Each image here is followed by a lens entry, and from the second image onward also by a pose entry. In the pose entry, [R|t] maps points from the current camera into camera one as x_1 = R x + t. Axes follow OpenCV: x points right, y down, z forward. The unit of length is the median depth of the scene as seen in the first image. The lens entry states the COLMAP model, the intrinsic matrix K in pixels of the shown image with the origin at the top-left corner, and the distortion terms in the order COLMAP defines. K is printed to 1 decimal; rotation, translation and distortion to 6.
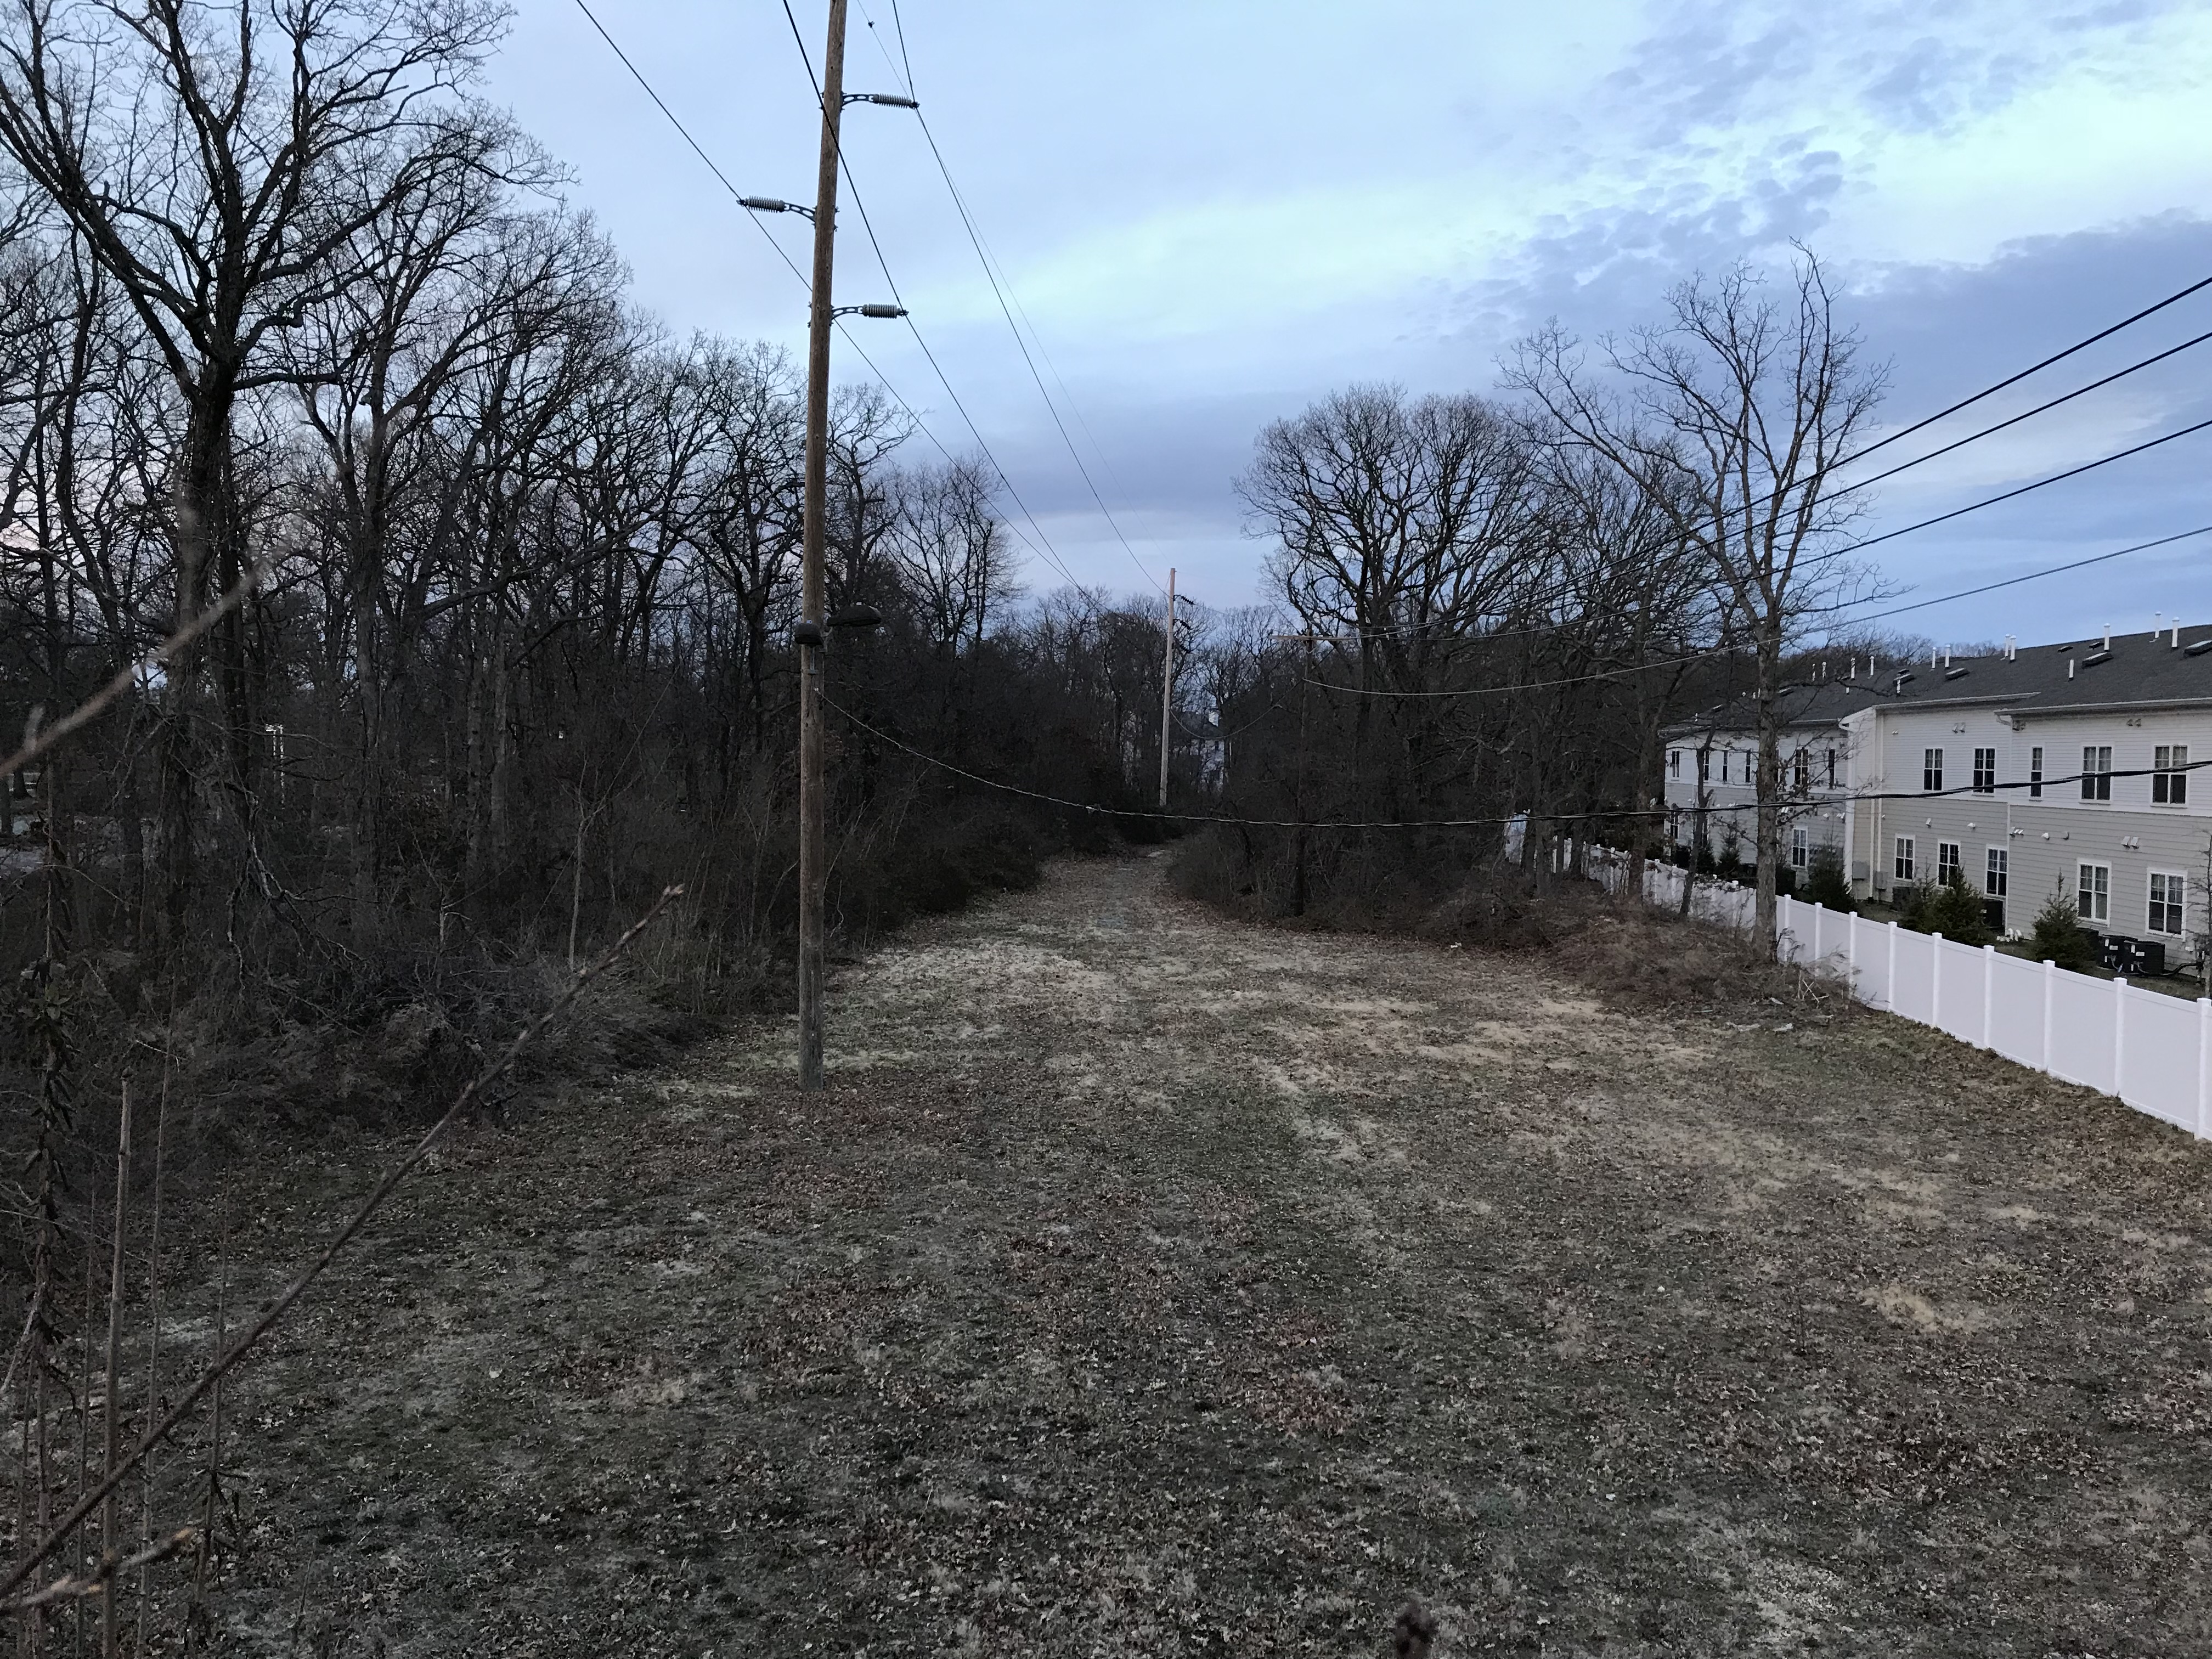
lens RADIAL K [[1800.7, 0, 1109.4], [0, 1800.7, 836.1], [0, 0, 1]] dist [0.044189, -0.001970]
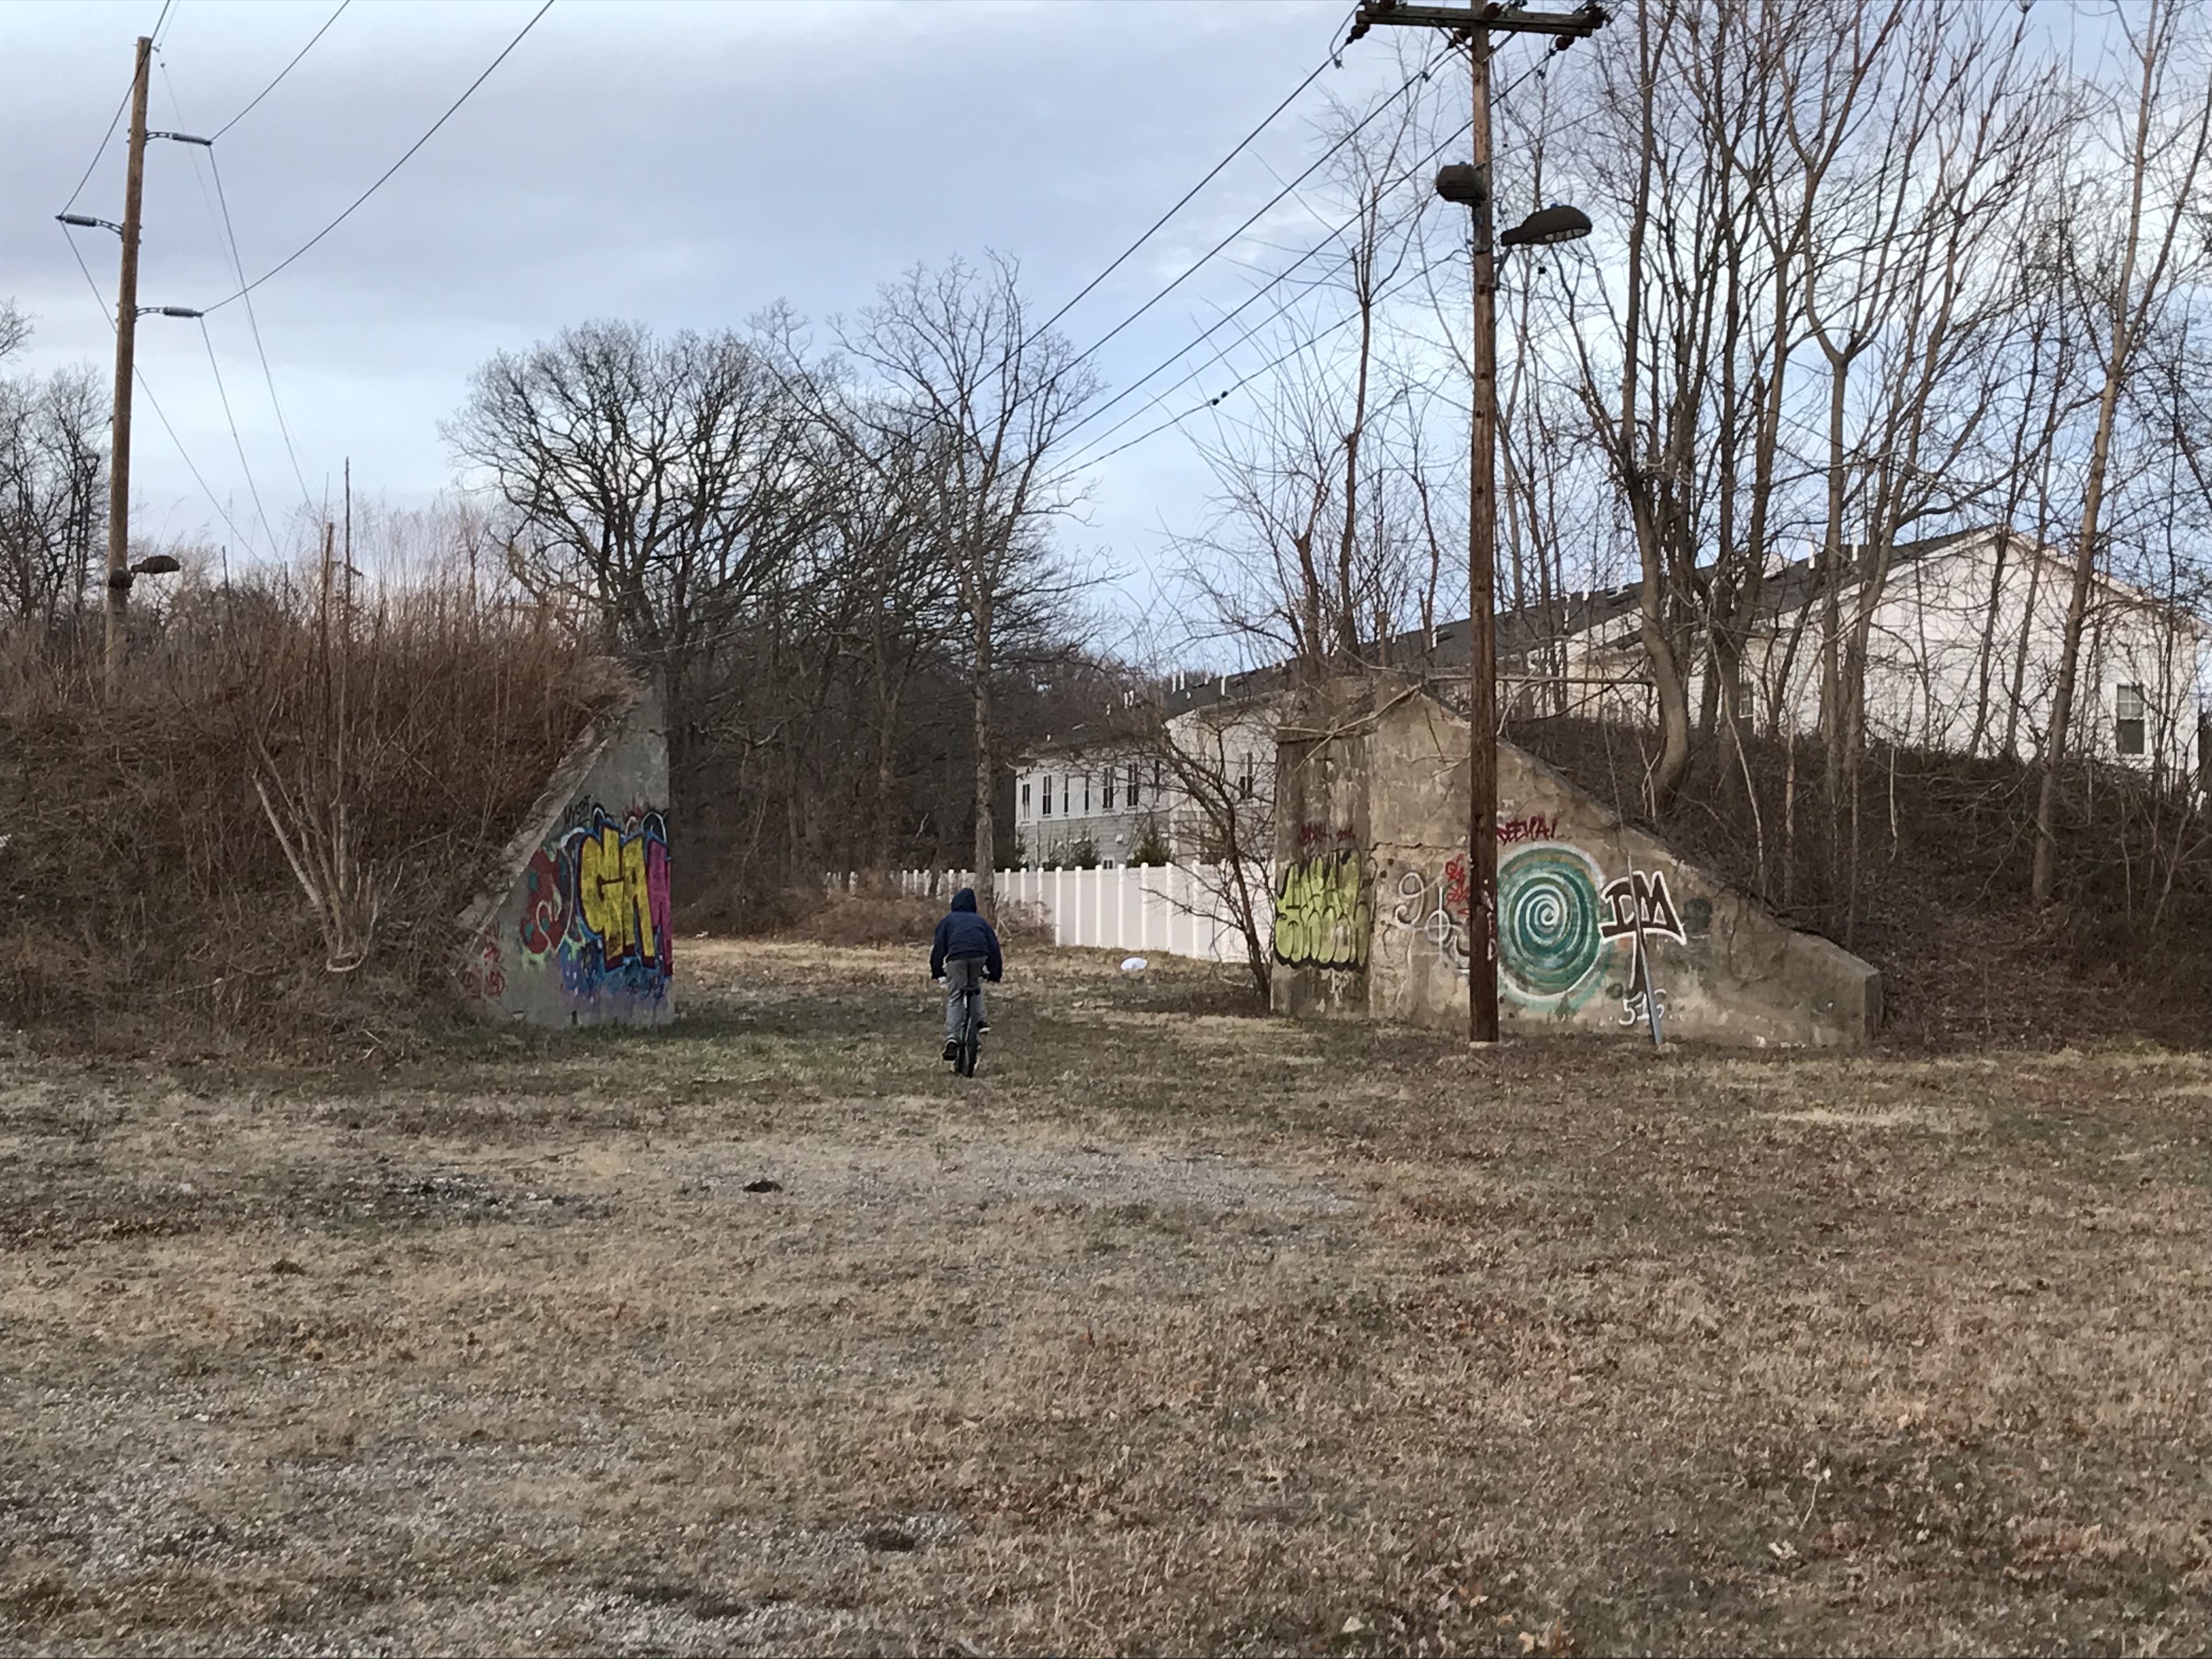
lens RADIAL K [[3915.3, 0, 1110.5], [0, 3915.3, 829.6], [0, 0, 1]] dist [0.215581, 0.000000]
pose [[0.966460, 0.004394, 0.256781, -0.097894], [0.013047, 0.997722, -0.066181, 0.109552], [-0.256487, 0.067311, 0.964201, -0.788583]]
